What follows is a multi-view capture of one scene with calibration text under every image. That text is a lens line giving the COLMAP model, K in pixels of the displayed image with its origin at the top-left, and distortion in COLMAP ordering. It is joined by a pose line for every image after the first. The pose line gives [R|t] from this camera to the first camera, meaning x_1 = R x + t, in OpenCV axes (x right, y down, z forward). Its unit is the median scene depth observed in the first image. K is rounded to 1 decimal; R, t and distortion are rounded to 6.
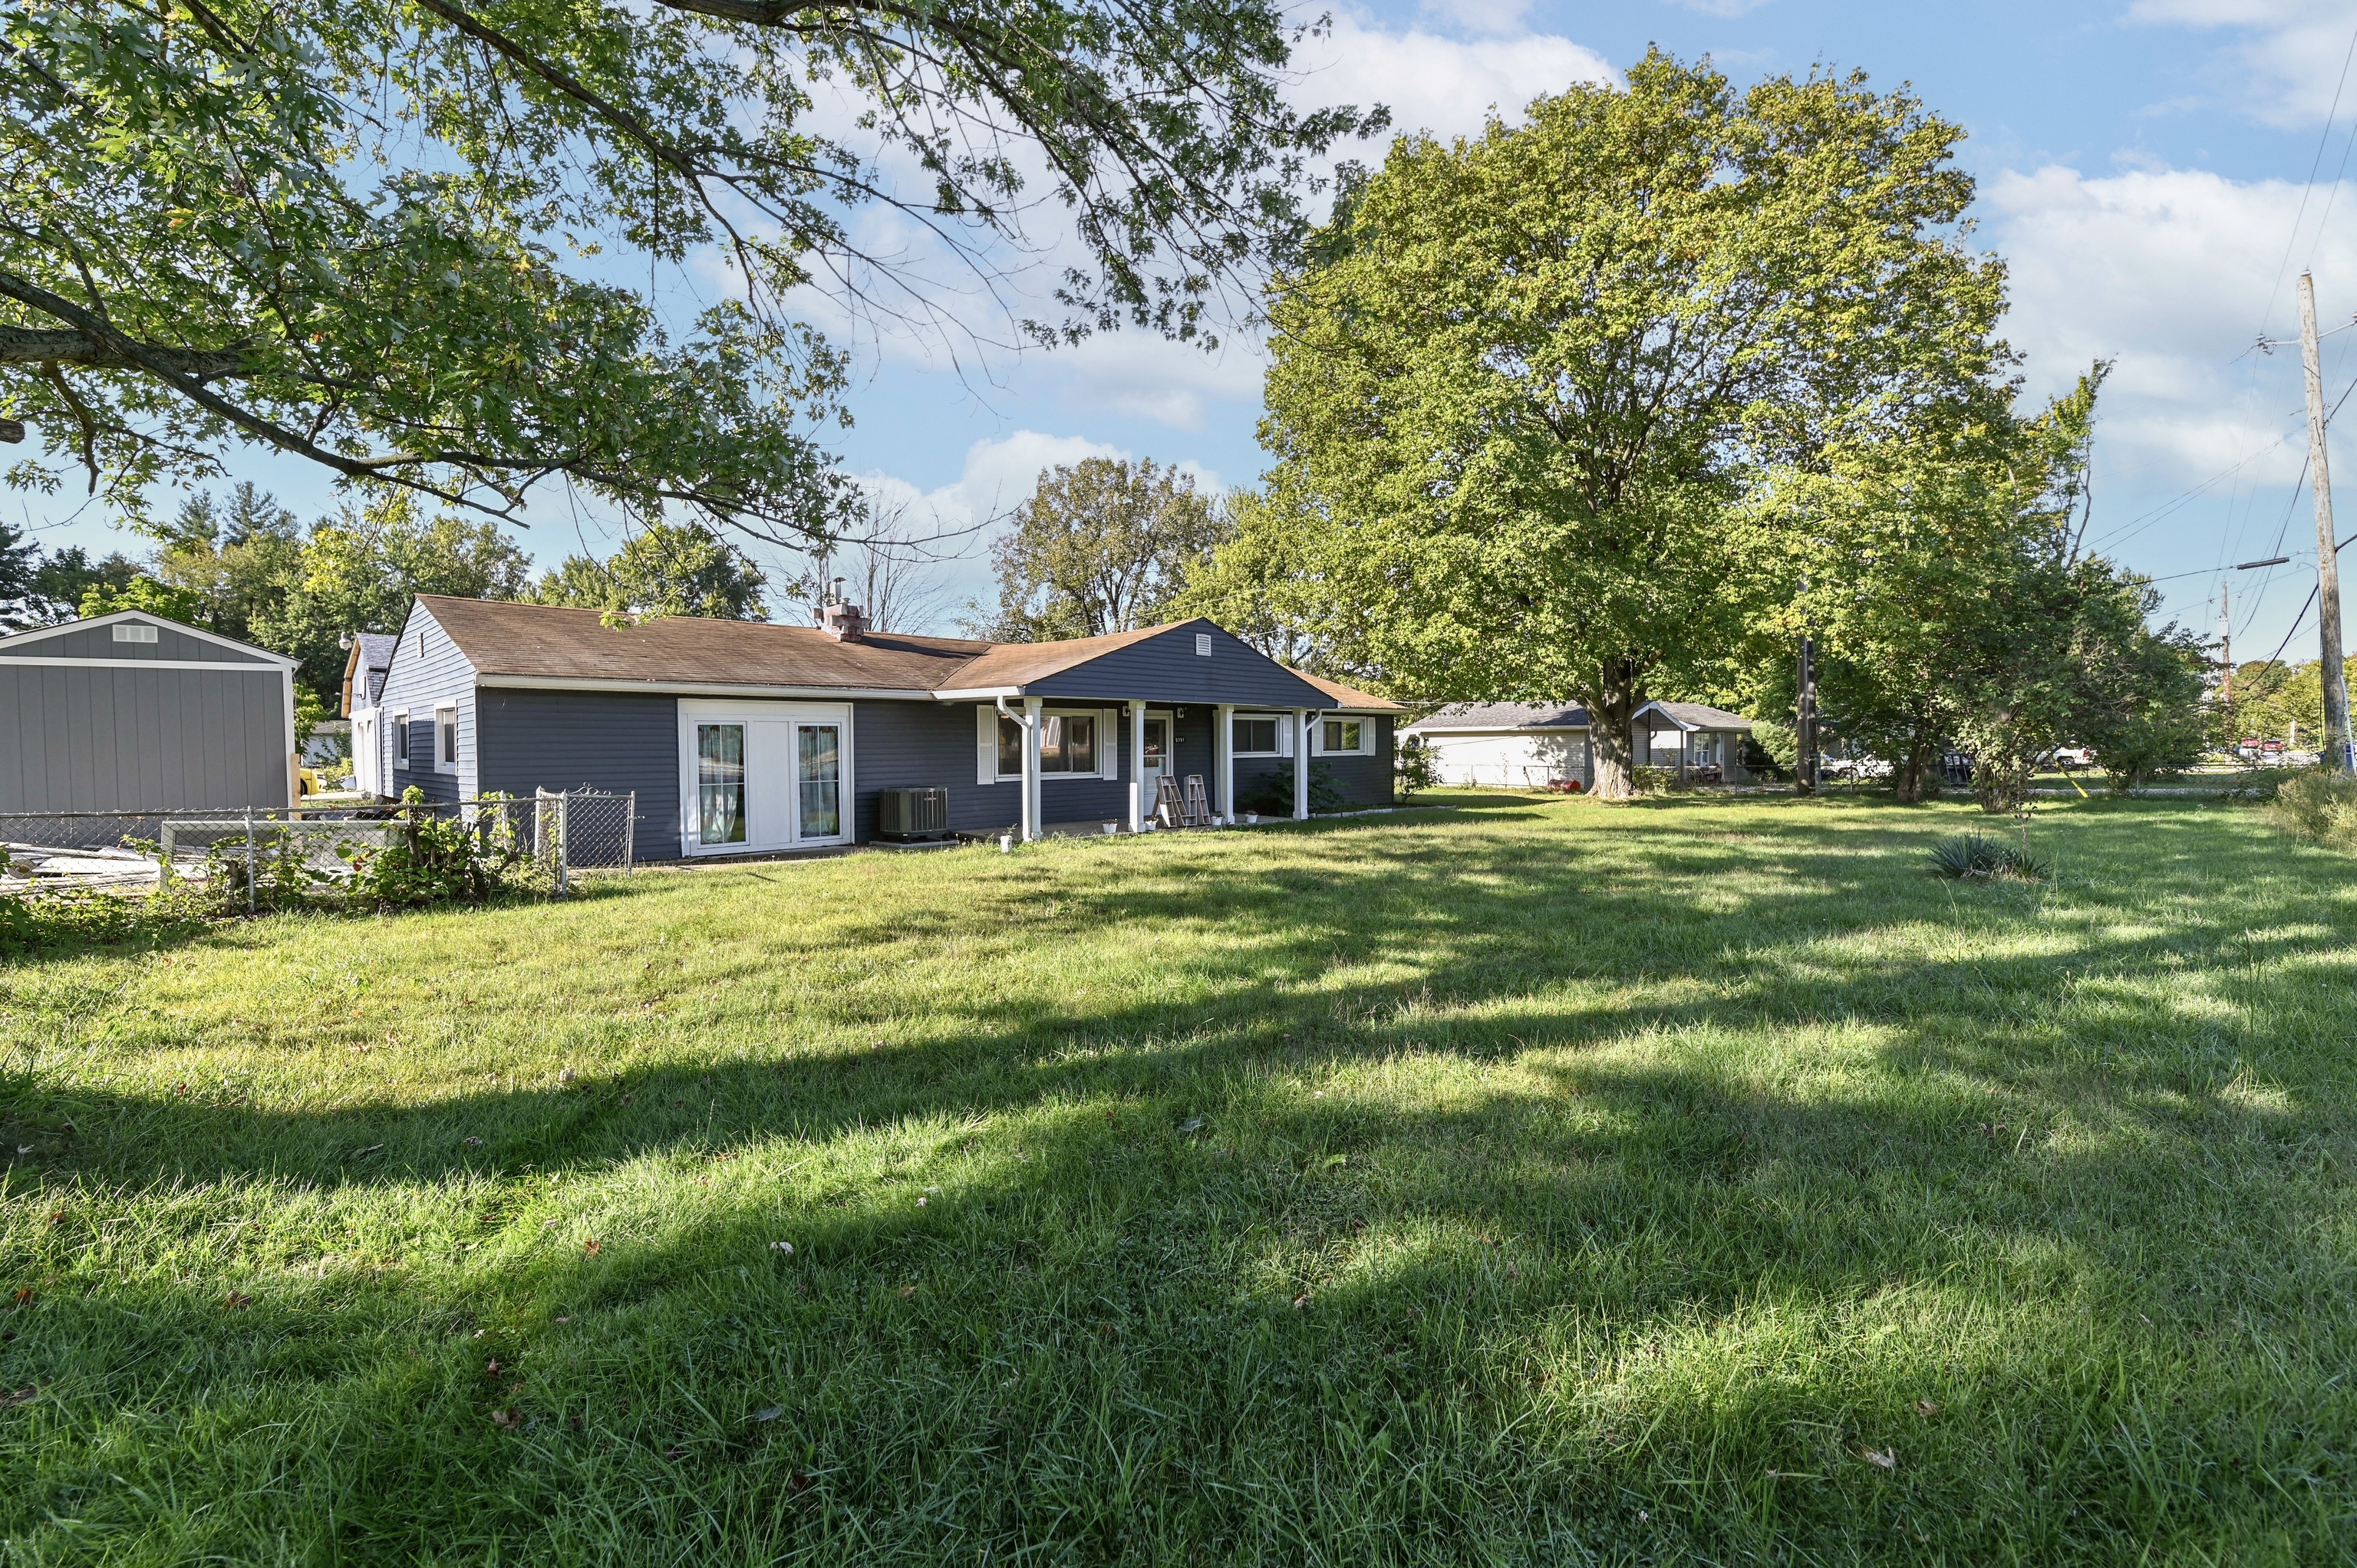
lens RADIAL K [[1032.7, 0, 1161.4], [0, 1032.7, 722.7], [0, 0, 1]] dist [0.019797, -0.008462]
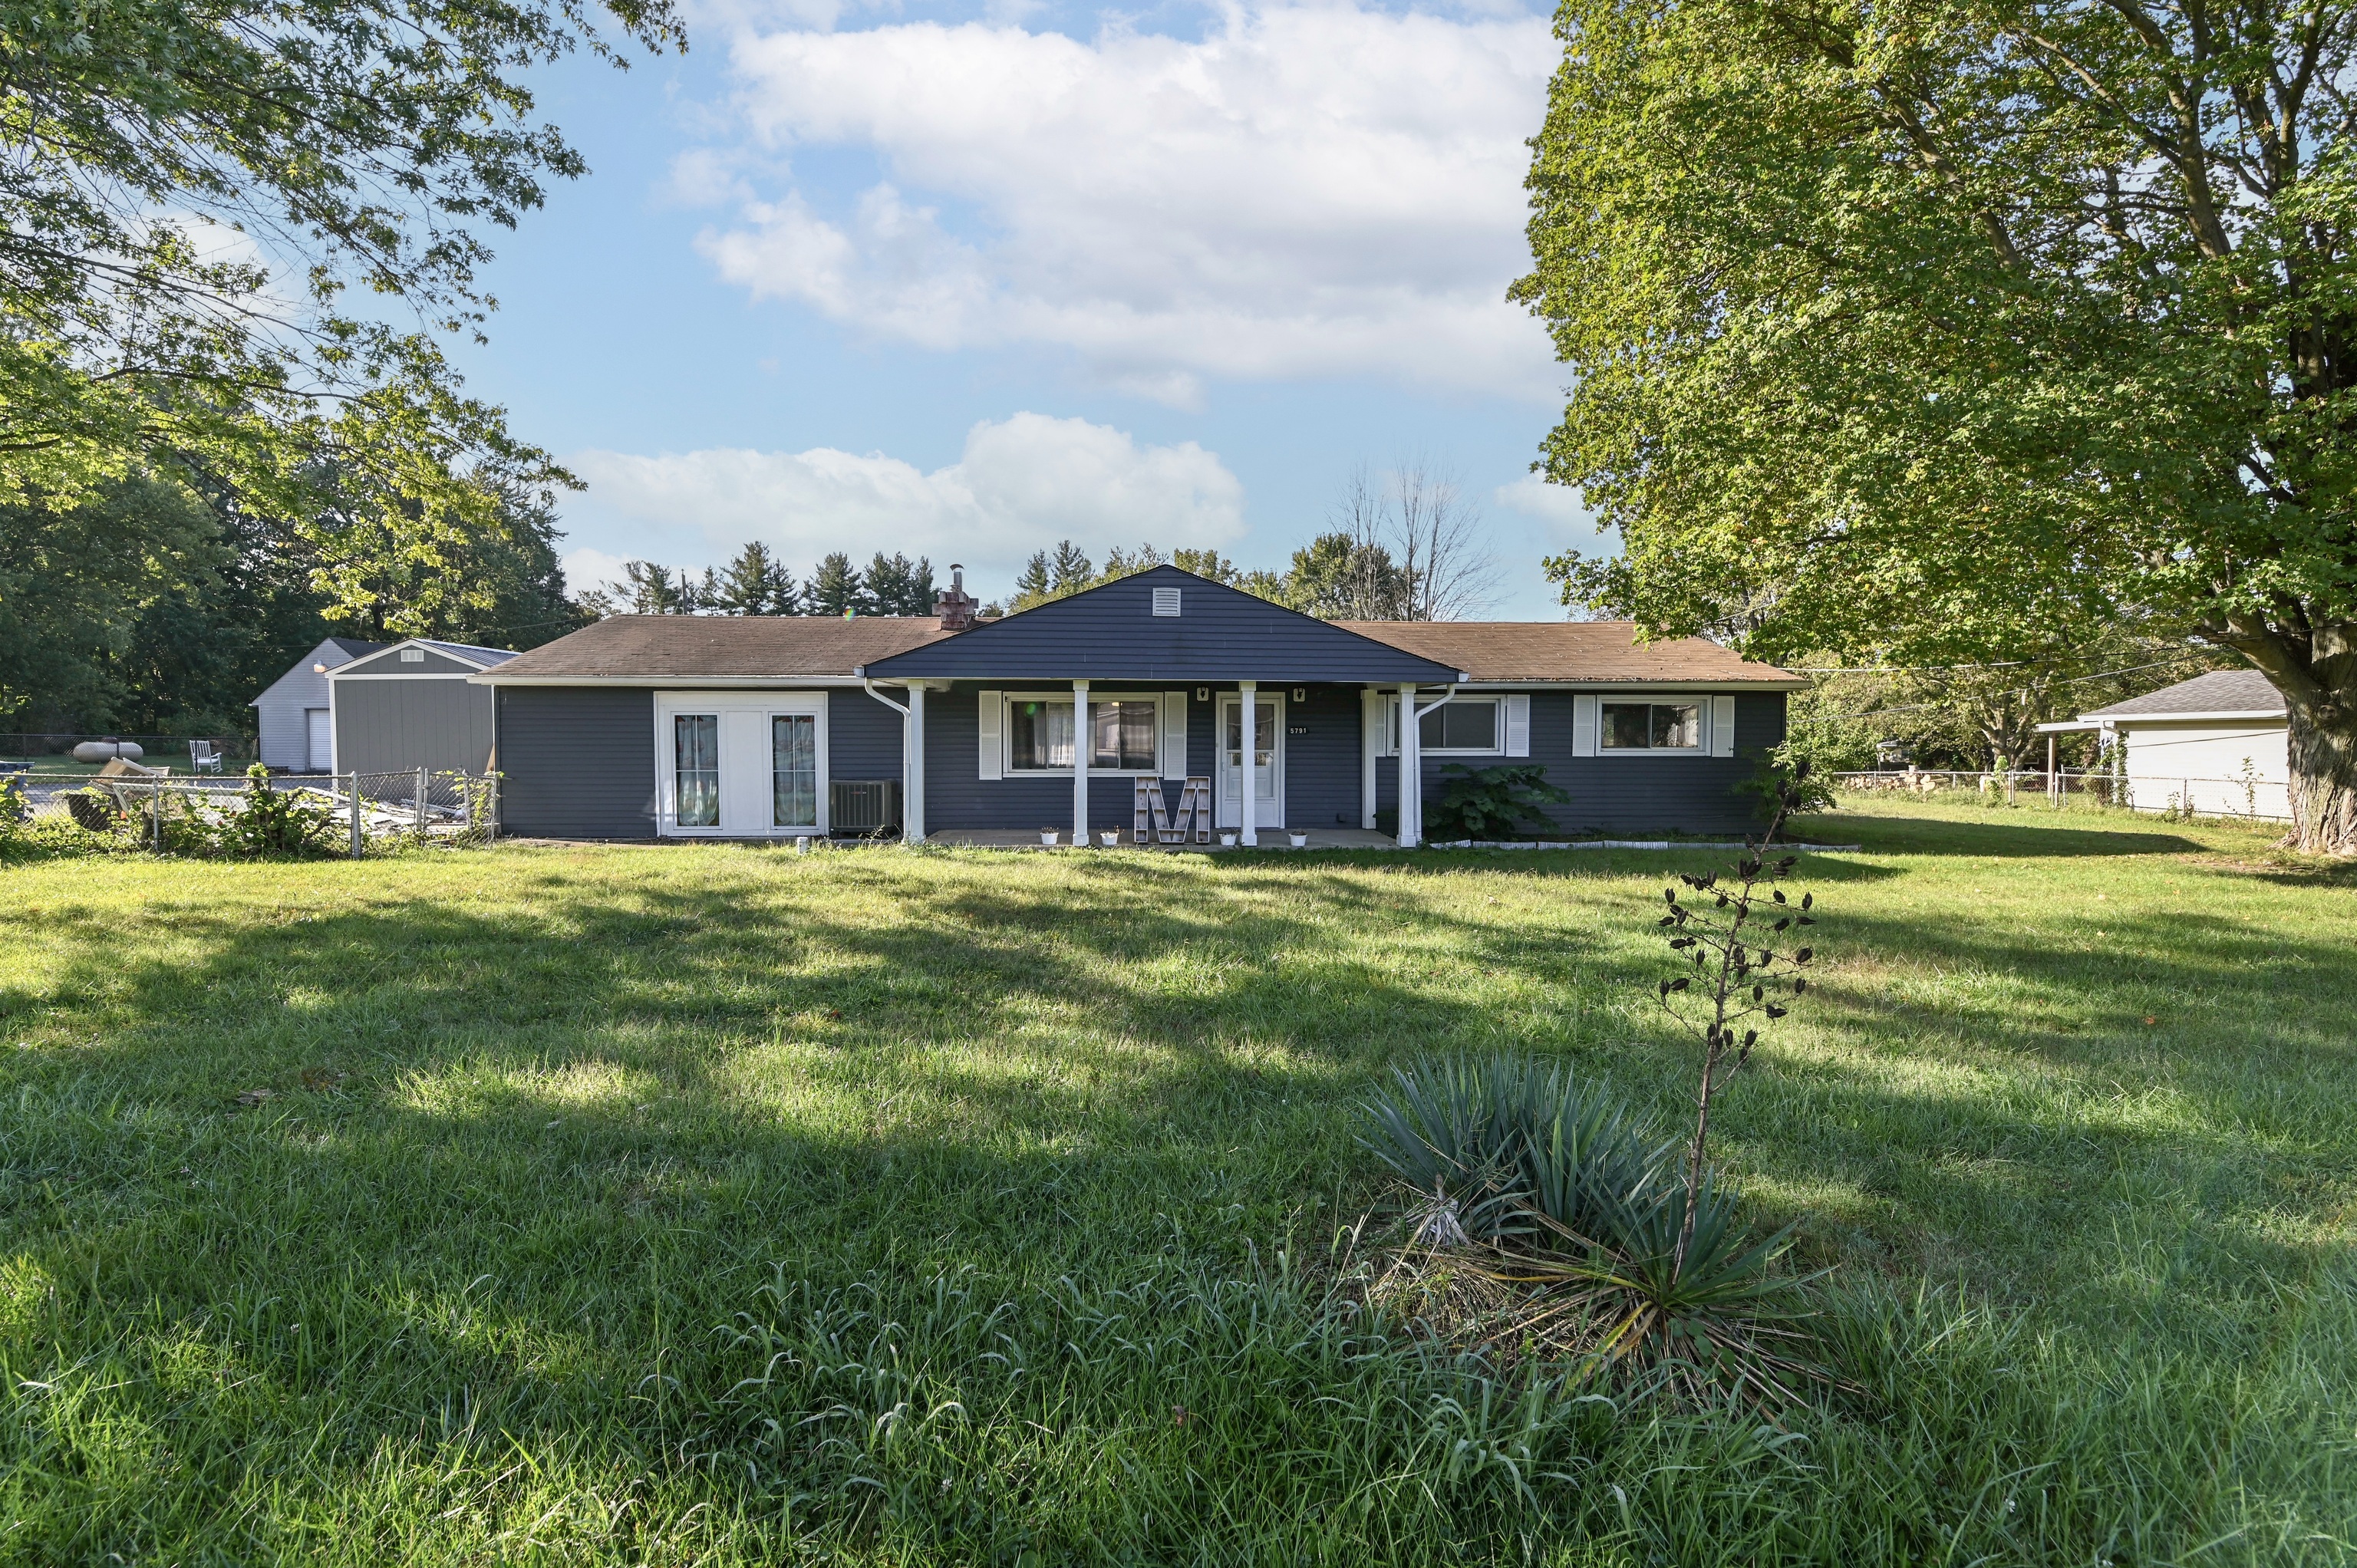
lens RADIAL K [[1032.7, 0, 1161.4], [0, 1032.7, 722.7], [0, 0, 1]] dist [0.019797, -0.008462]
pose [[0.726690, -0.004399, -0.686951, 0.610133], [0.008347, 0.999962, 0.002426, 0.010763], [0.686915, -0.007497, 0.726699, 0.508774]]
